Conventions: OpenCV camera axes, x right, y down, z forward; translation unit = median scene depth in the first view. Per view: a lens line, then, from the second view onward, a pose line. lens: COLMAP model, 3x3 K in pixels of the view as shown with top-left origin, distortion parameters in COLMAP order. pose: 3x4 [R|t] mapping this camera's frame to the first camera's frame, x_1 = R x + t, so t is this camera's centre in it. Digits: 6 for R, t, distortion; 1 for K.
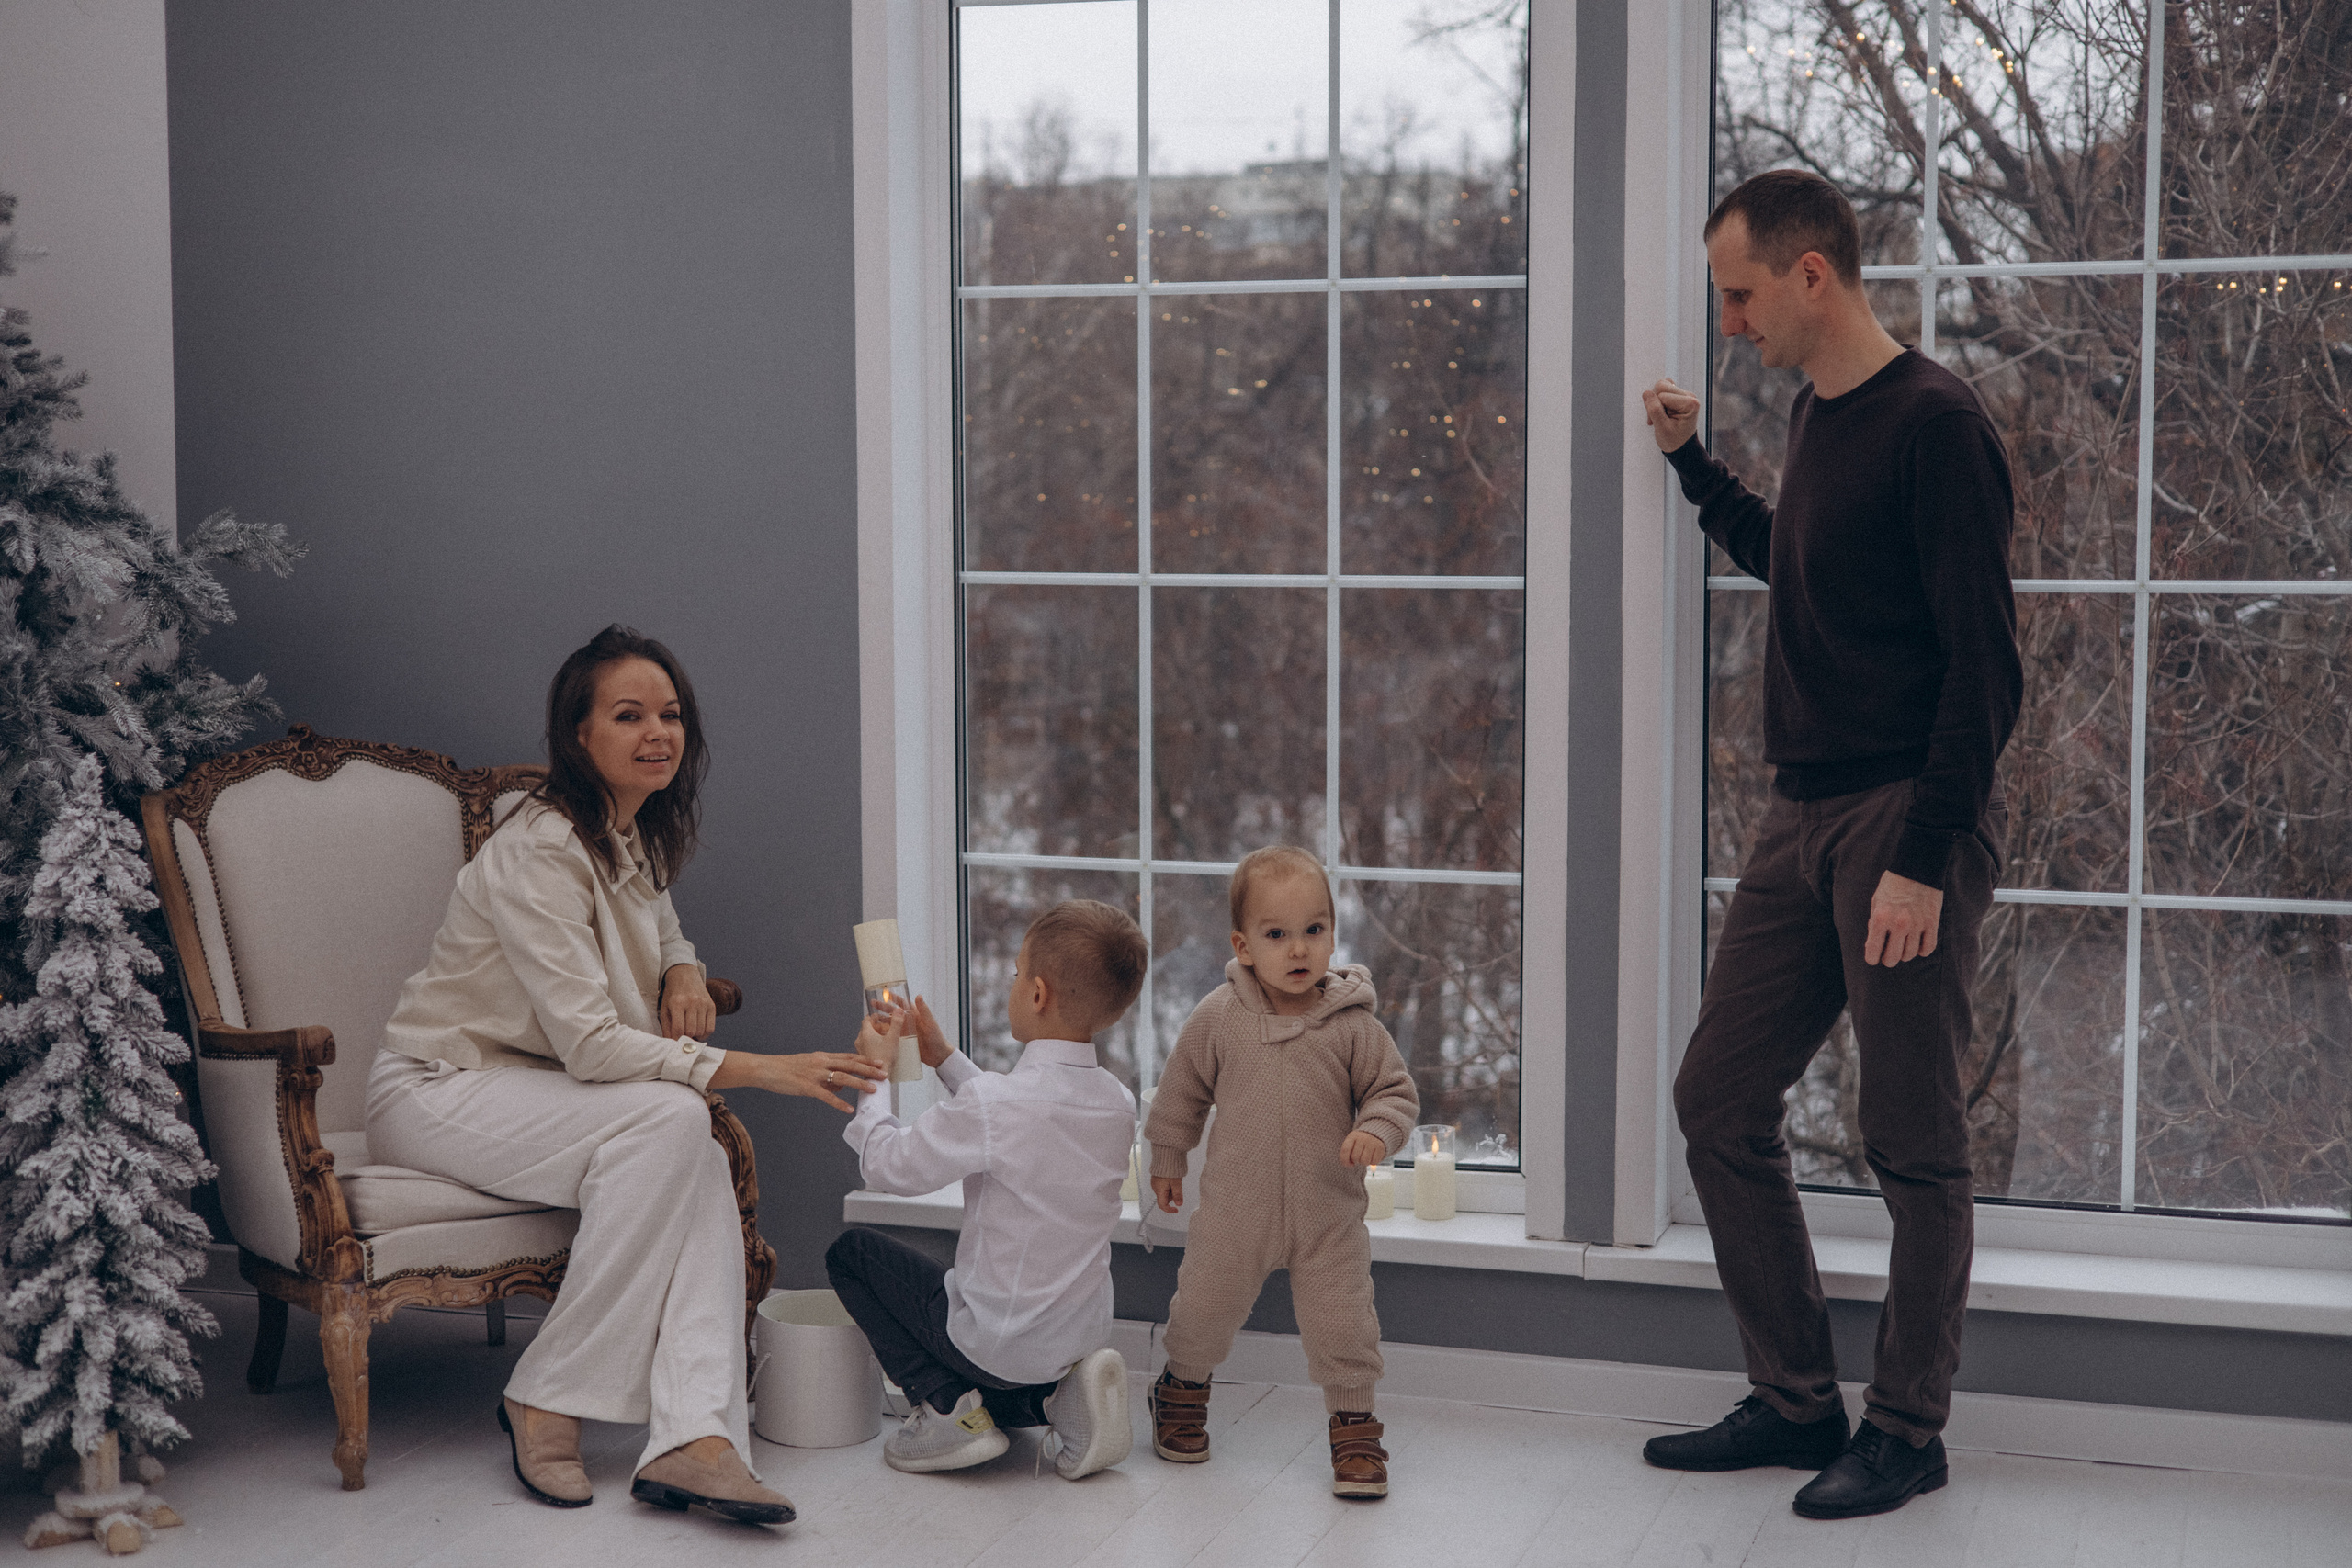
lens RADIAL K [[3212.5, 0, 1176.0], [0, 3212.5, 784.0], [0, 0, 1]] dist [-0.024541, -0.039057]
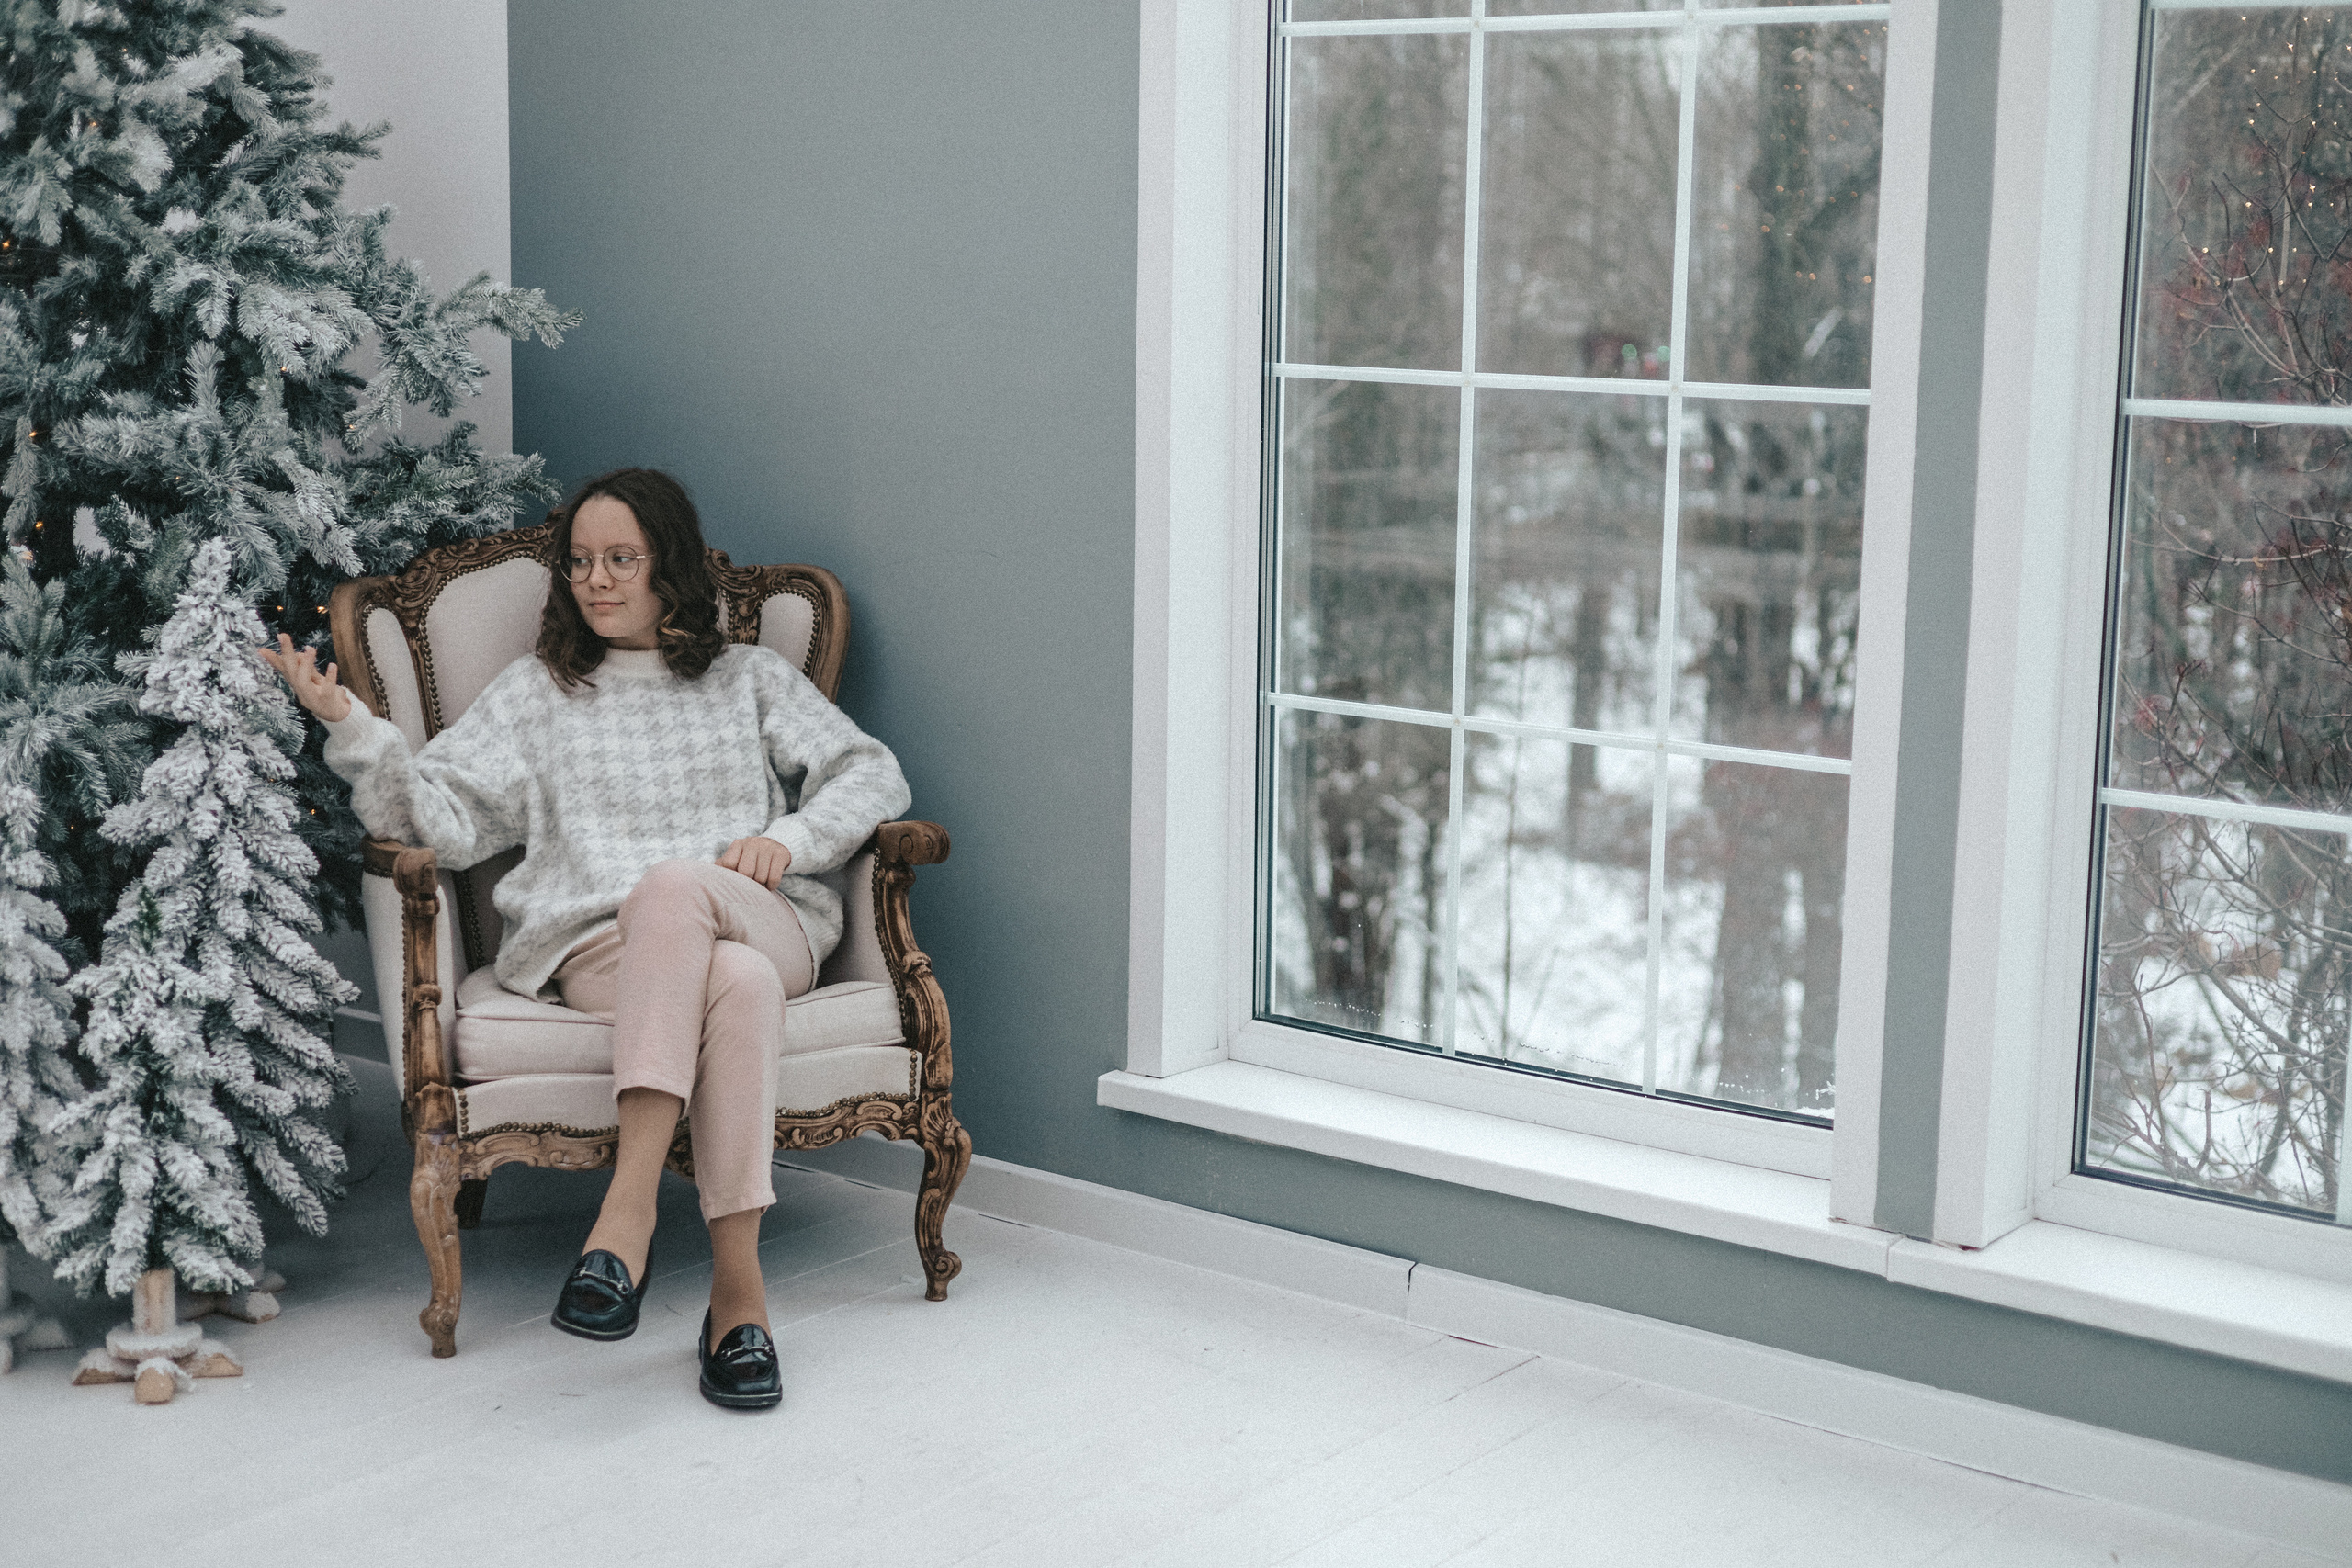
lens RADIAL K [[3212.5, 0, 1176.0], [0, 3212.5, 784.0], [0, 0, 1]] dist [-0.024541, -0.039057]
pose [[0.945076, 0.070985, -0.319048, 0.223460], [-0.048010, 0.995692, 0.079320, -0.025261], [0.323305, -0.059646, 0.944413, 0.214926]]
